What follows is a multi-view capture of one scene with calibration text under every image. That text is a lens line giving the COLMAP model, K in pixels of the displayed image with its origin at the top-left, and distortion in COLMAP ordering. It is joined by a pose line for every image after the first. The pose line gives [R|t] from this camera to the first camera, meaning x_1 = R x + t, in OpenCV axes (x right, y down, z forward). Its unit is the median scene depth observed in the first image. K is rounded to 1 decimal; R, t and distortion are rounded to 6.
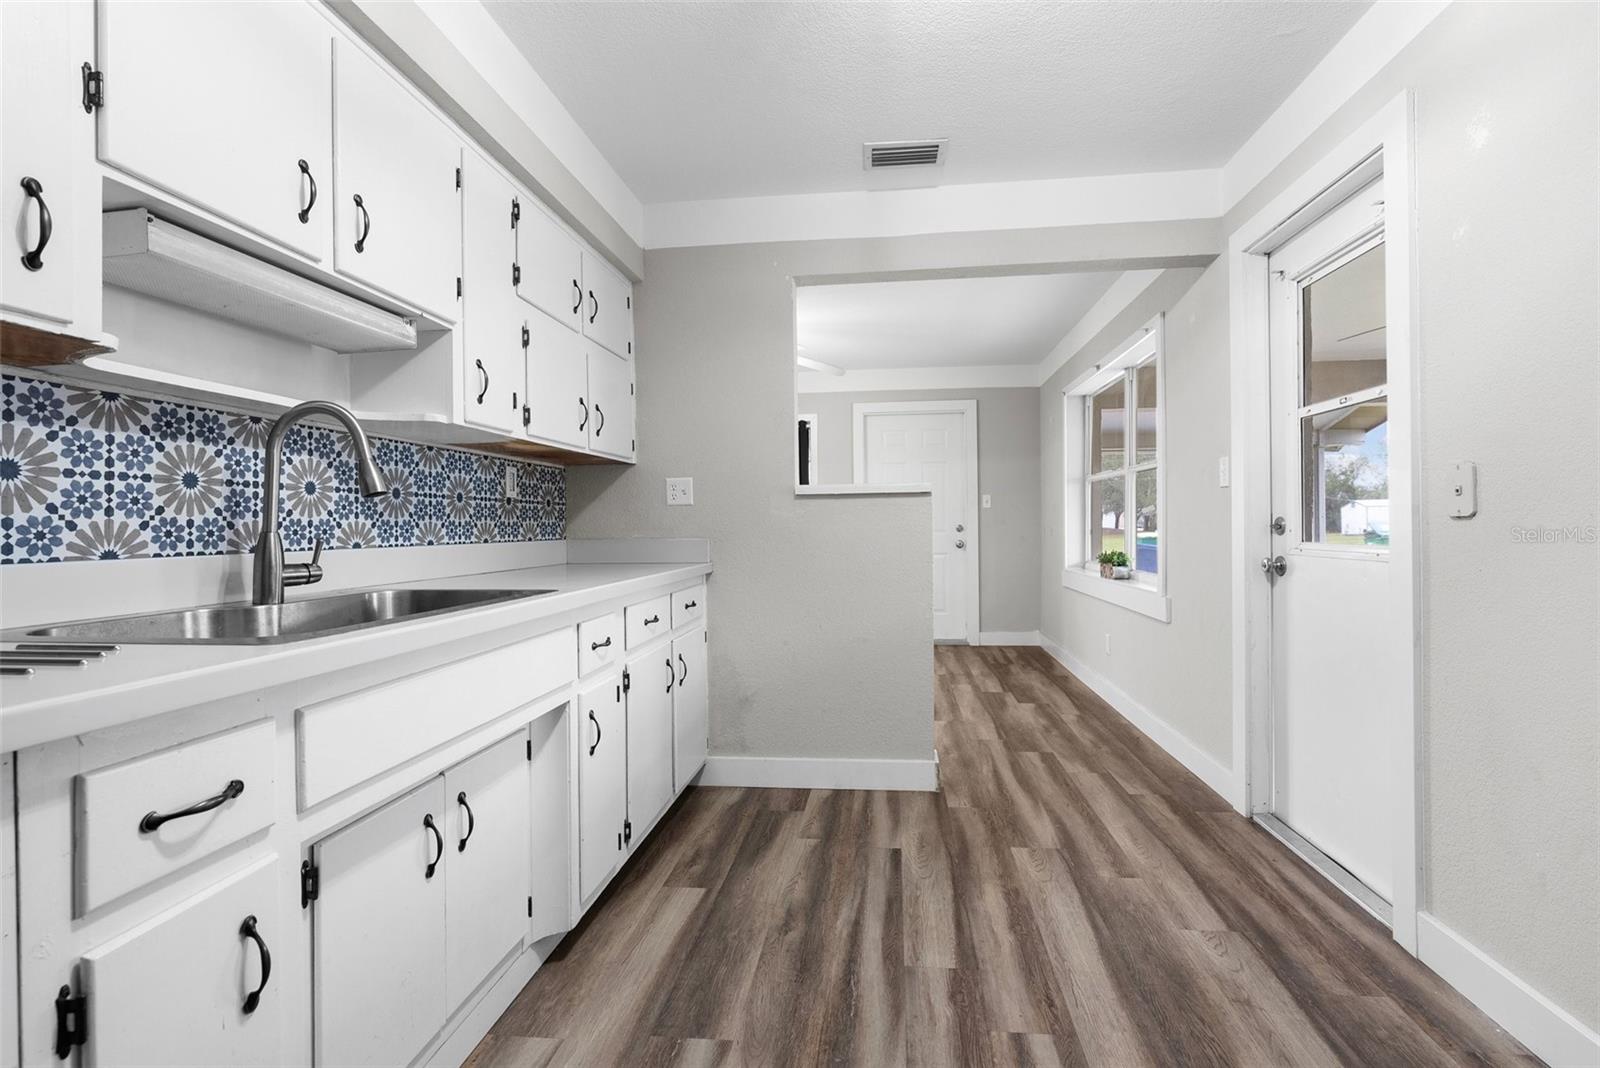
lens RADIAL K [[719.8, 0, 804.8], [0, 719.8, 532.6], [0, 0, 1]] dist [0.003852, 0.000219]
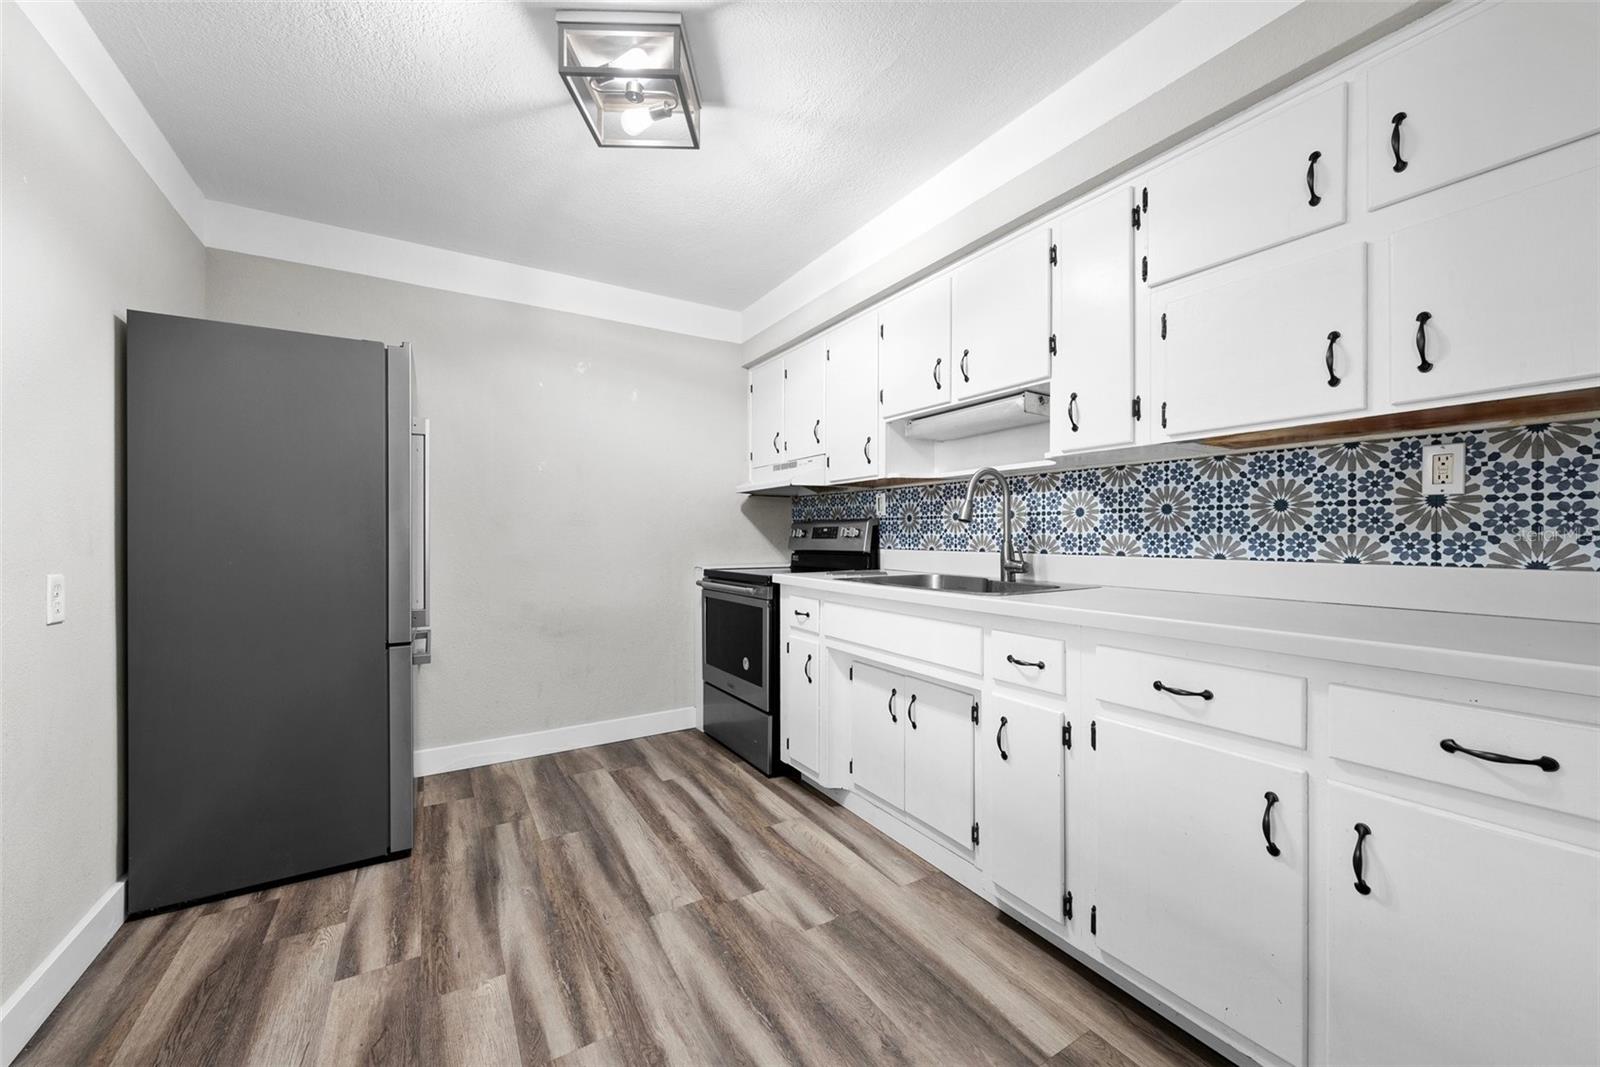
lens RADIAL K [[565.4, 0, 813.2], [0, 565.4, 535.1], [0, 0, 1]] dist [-0.020233, -0.000414]
pose [[-0.761065, 0.003048, -0.648668, 0.452180], [-0.004072, 0.999947, 0.009475, -0.023154], [0.648663, 0.009852, -0.761012, 1.459530]]
